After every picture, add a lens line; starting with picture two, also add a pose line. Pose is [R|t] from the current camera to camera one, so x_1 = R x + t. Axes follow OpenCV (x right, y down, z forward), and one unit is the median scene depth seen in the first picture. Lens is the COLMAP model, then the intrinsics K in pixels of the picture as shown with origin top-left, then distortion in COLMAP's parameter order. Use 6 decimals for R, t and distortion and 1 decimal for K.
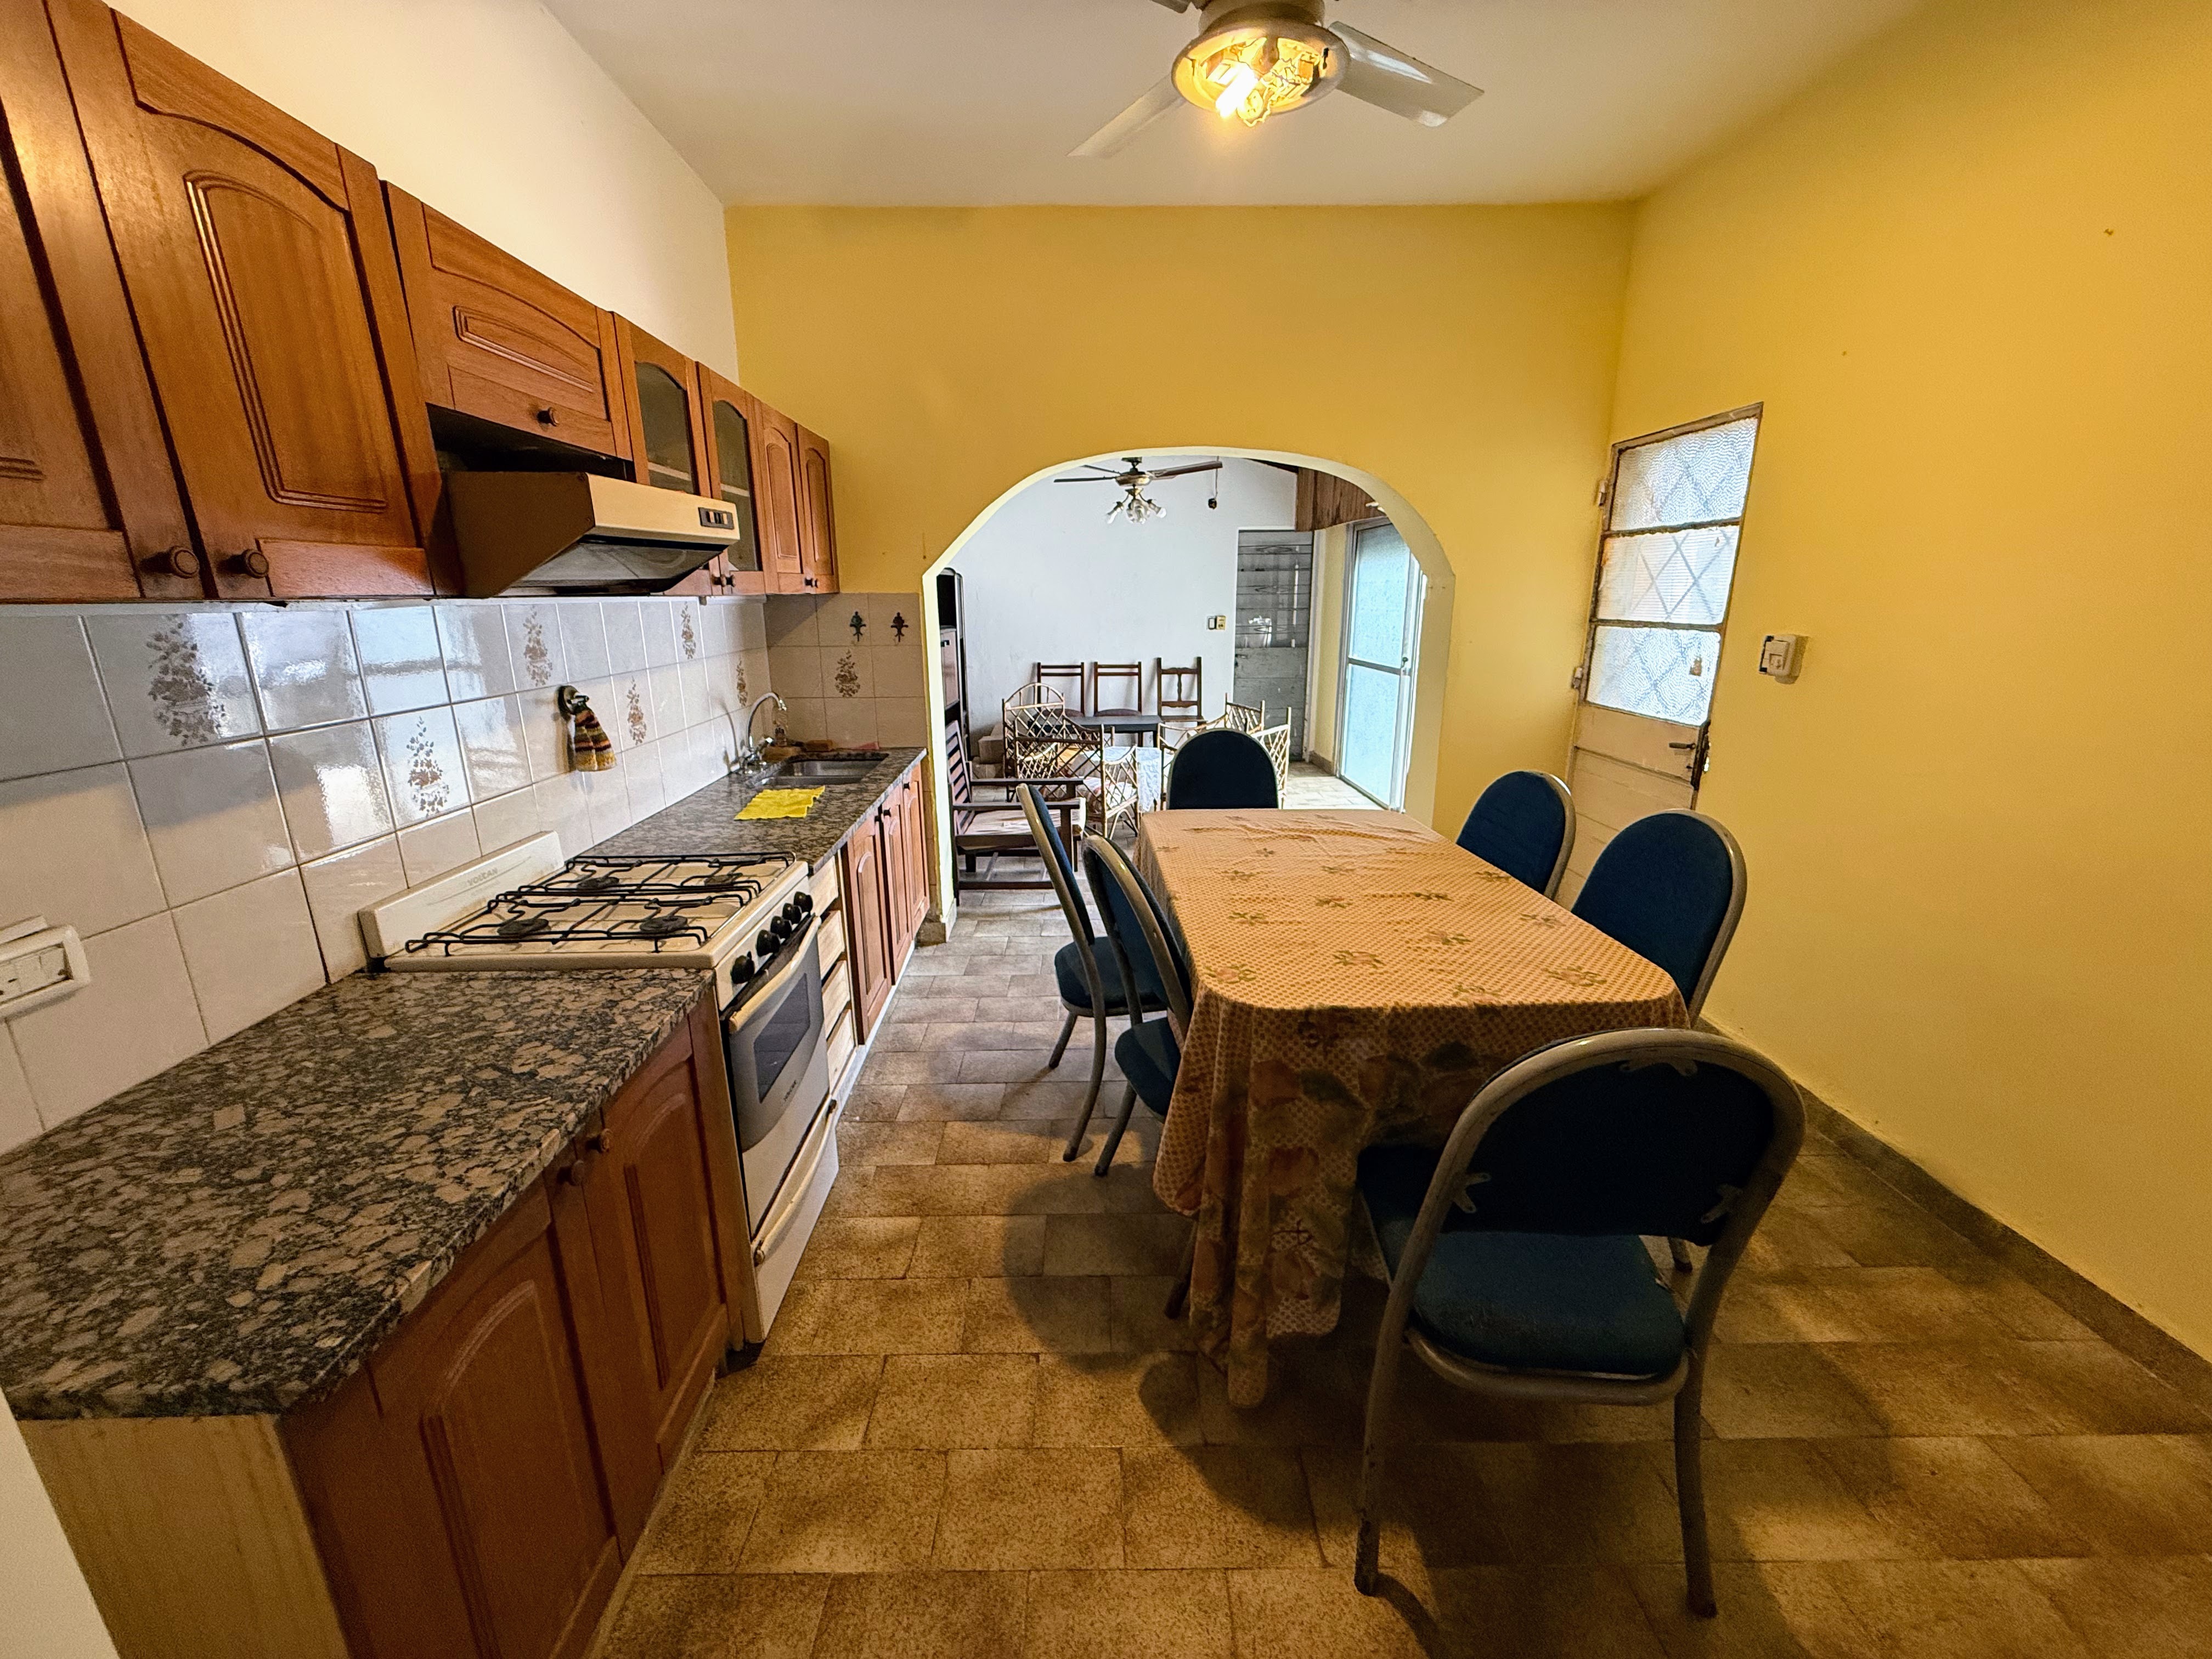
lens RADIAL K [[881.0, 0, 1097.1], [0, 881.0, 826.1], [0, 0, 1]] dist [-0.001376, 0.000030]
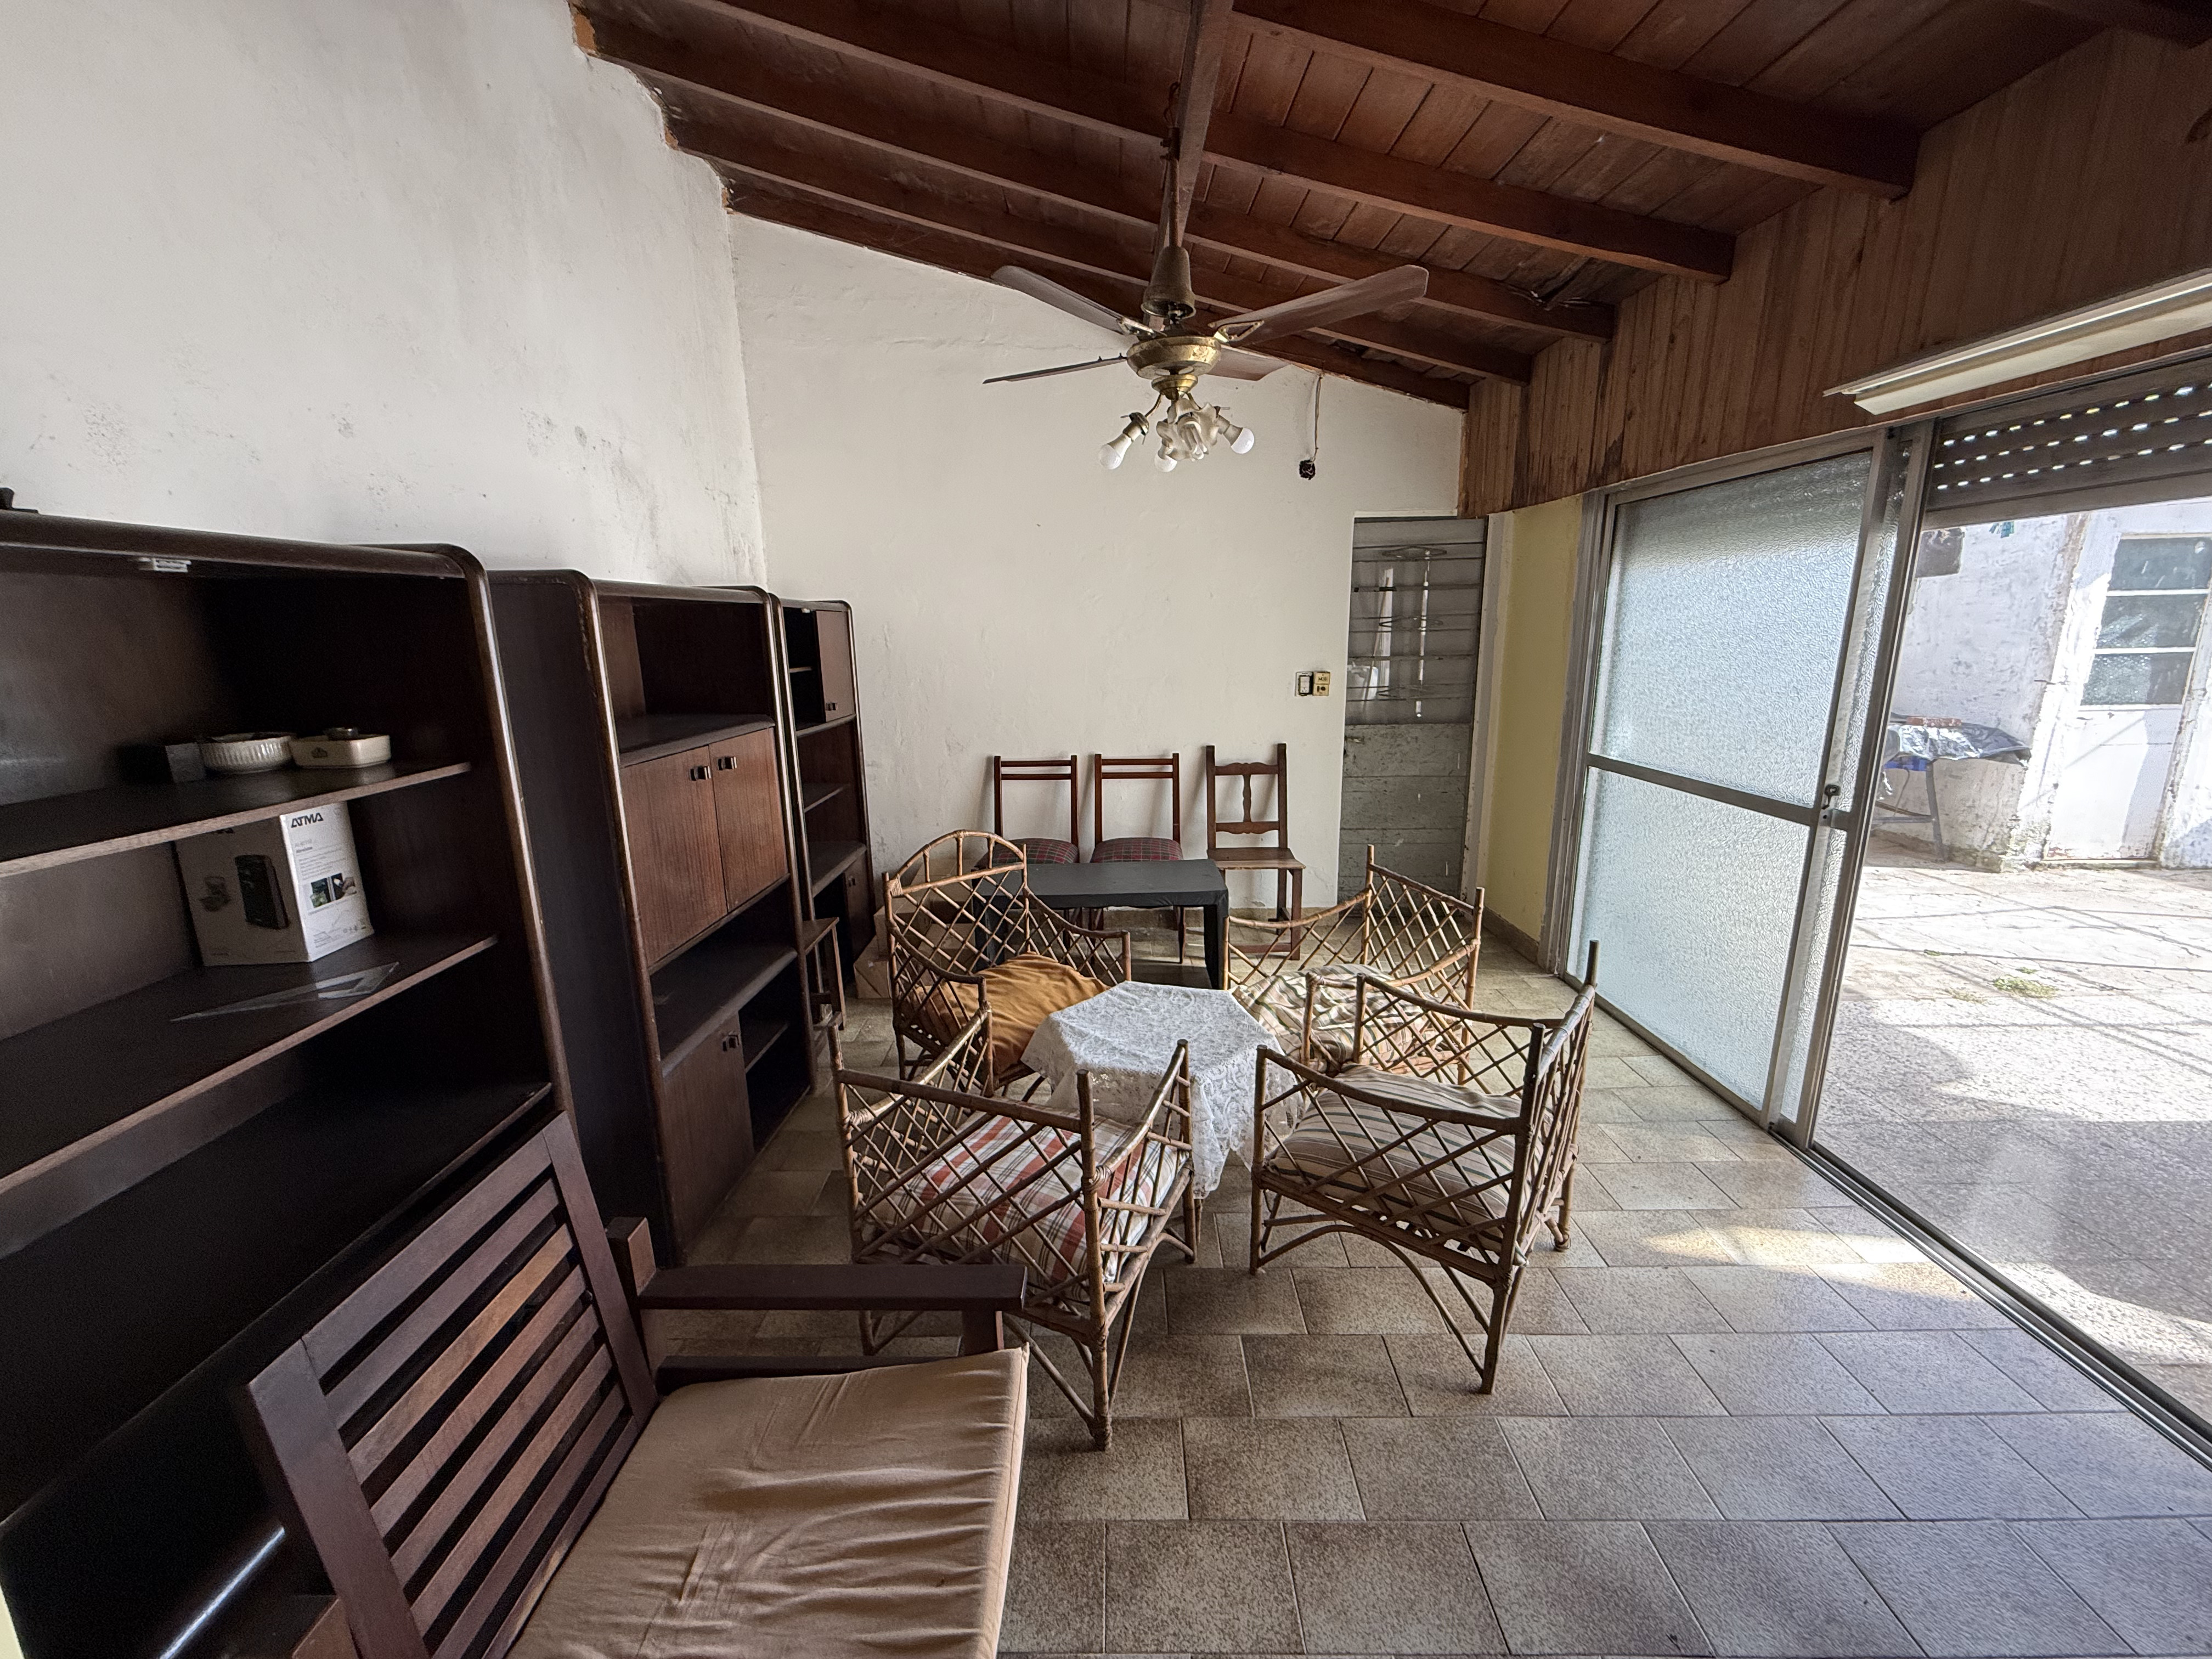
lens RADIAL K [[881.0, 0, 1093.4], [0, 881.0, 832.9], [0, 0, 1]] dist [-0.001376, 0.000030]
pose [[0.999580, -0.005918, -0.028358, 0.011490], [0.005229, 0.999691, -0.024304, -0.122422], [0.028493, 0.024145, 0.999302, 0.437108]]
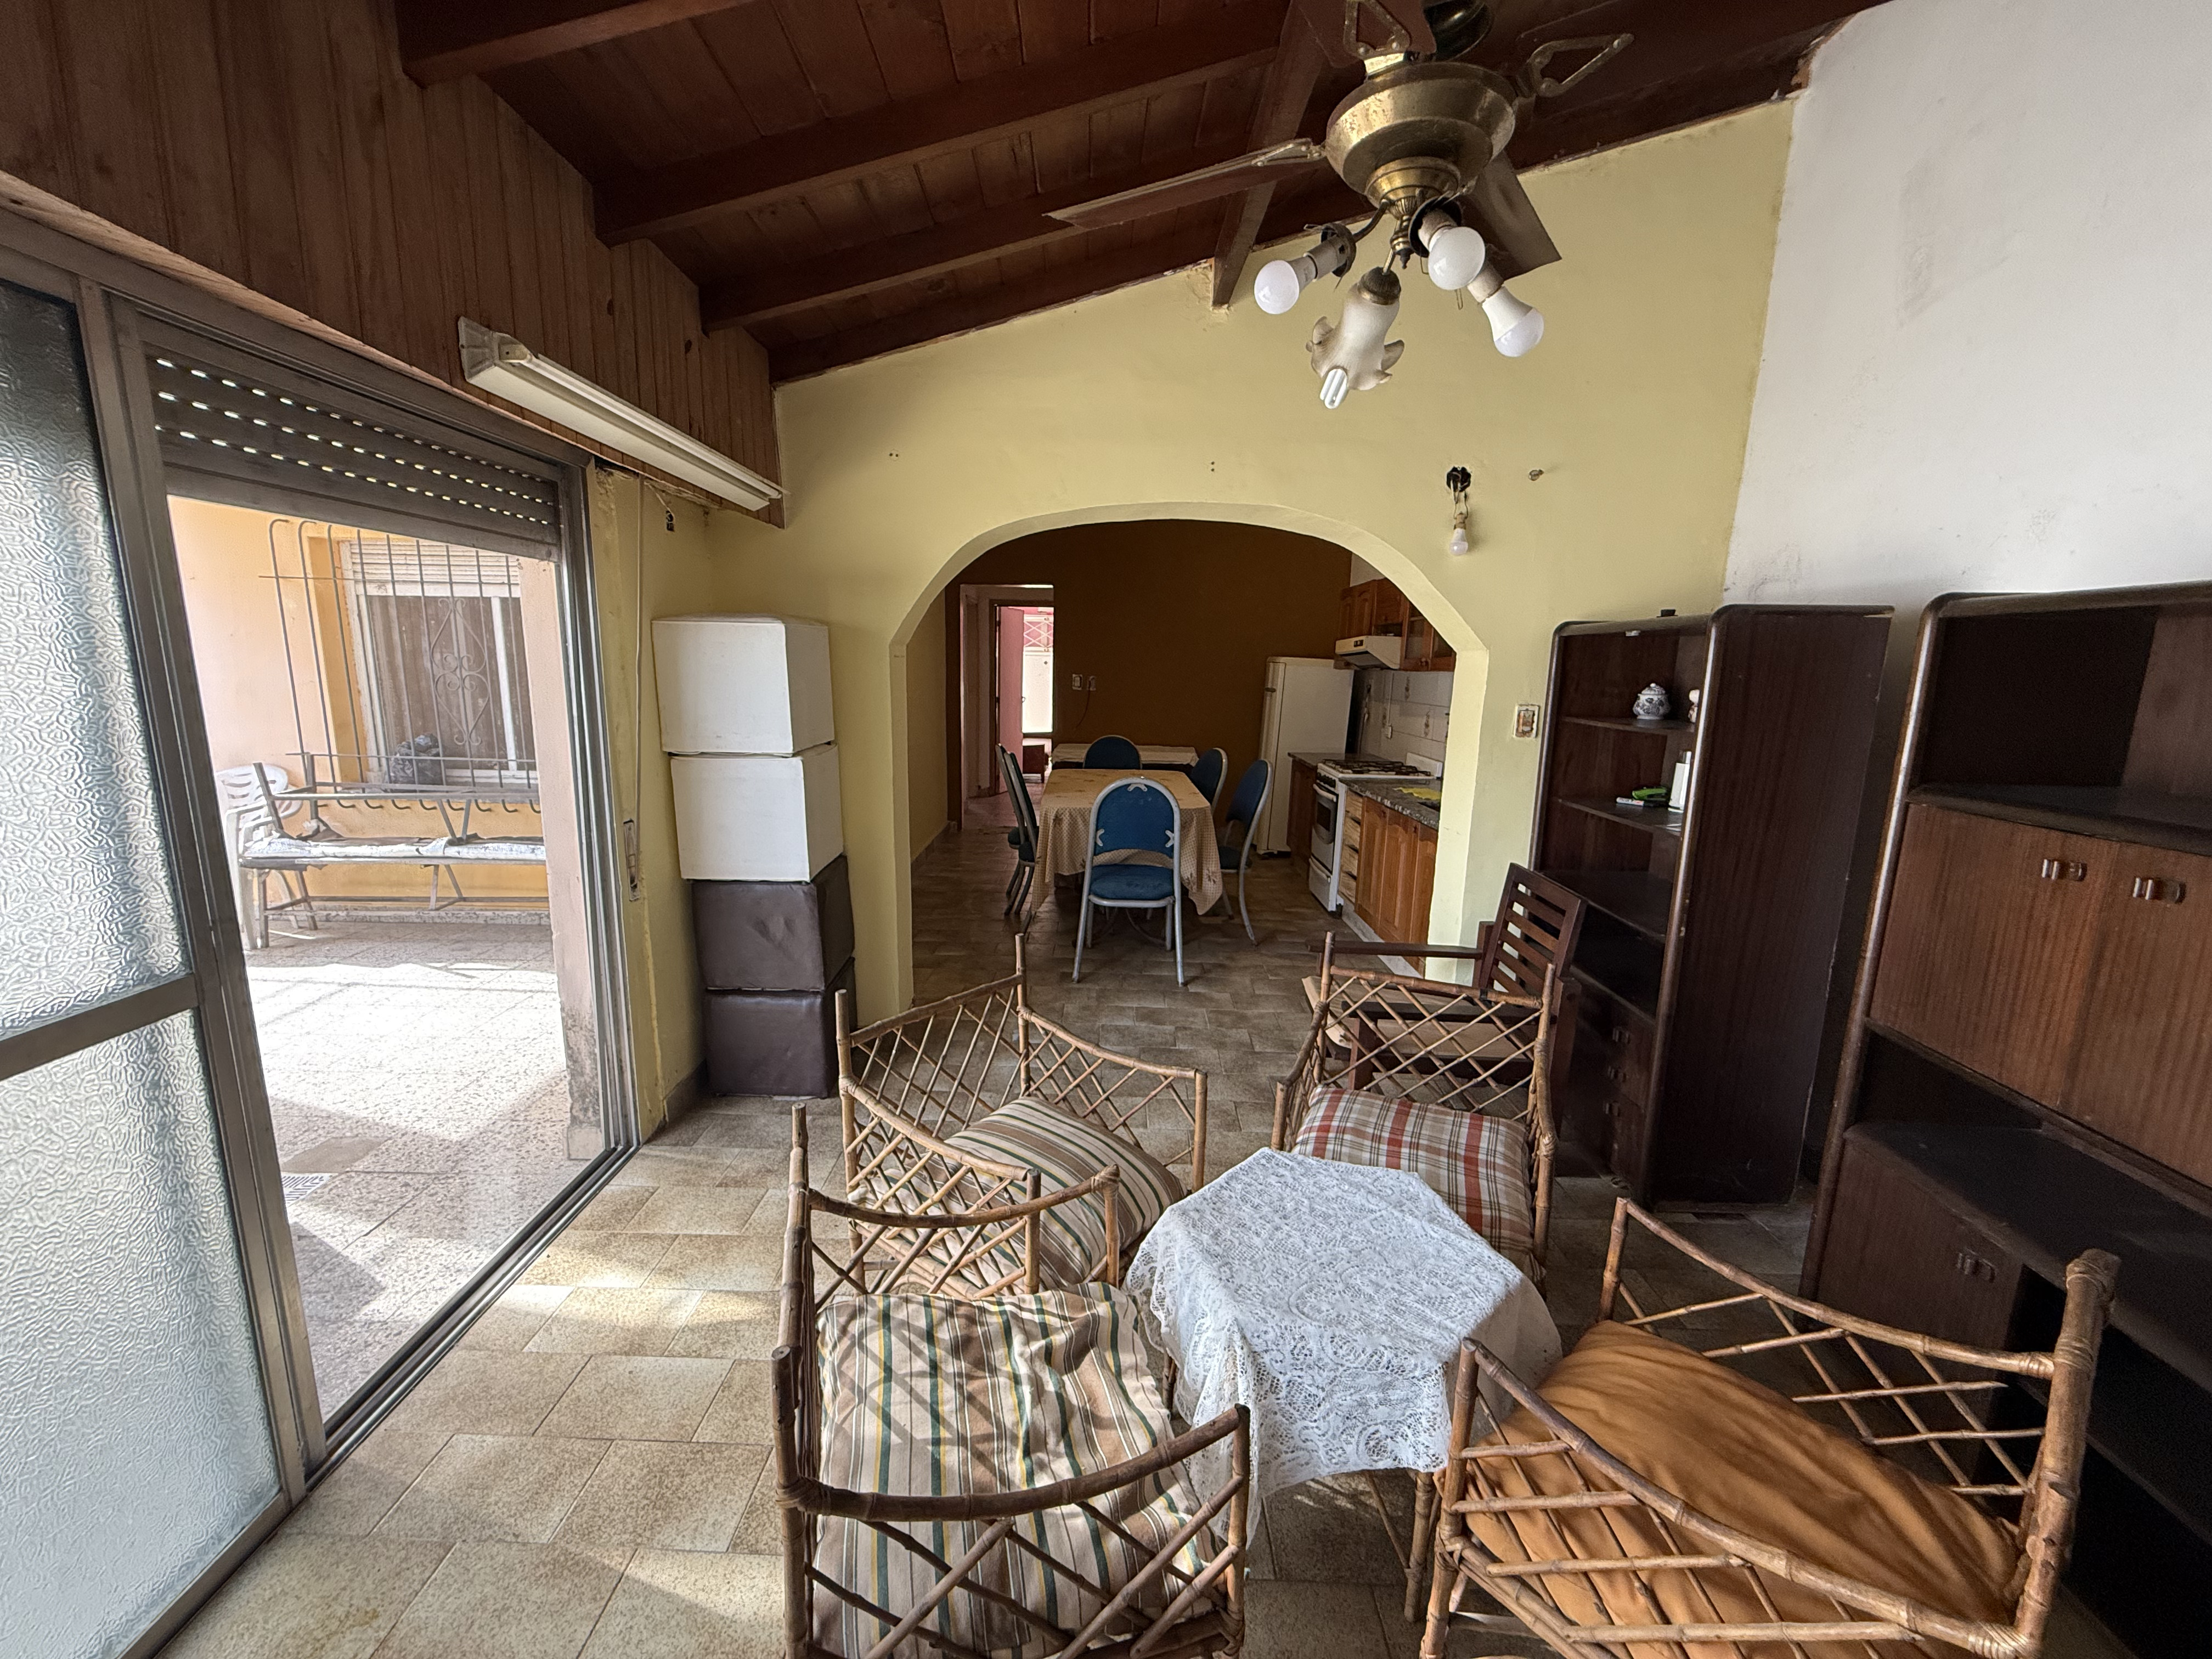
lens RADIAL K [[881.0, 0, 1113.1], [0, 881.0, 831.0], [0, 0, 1]] dist [-0.001376, 0.000030]
pose [[-0.999695, -0.017689, 0.017232, 0.096721], [-0.008602, 0.903524, 0.428451, -0.276722], [-0.023148, 0.428172, -0.903401, 1.052995]]
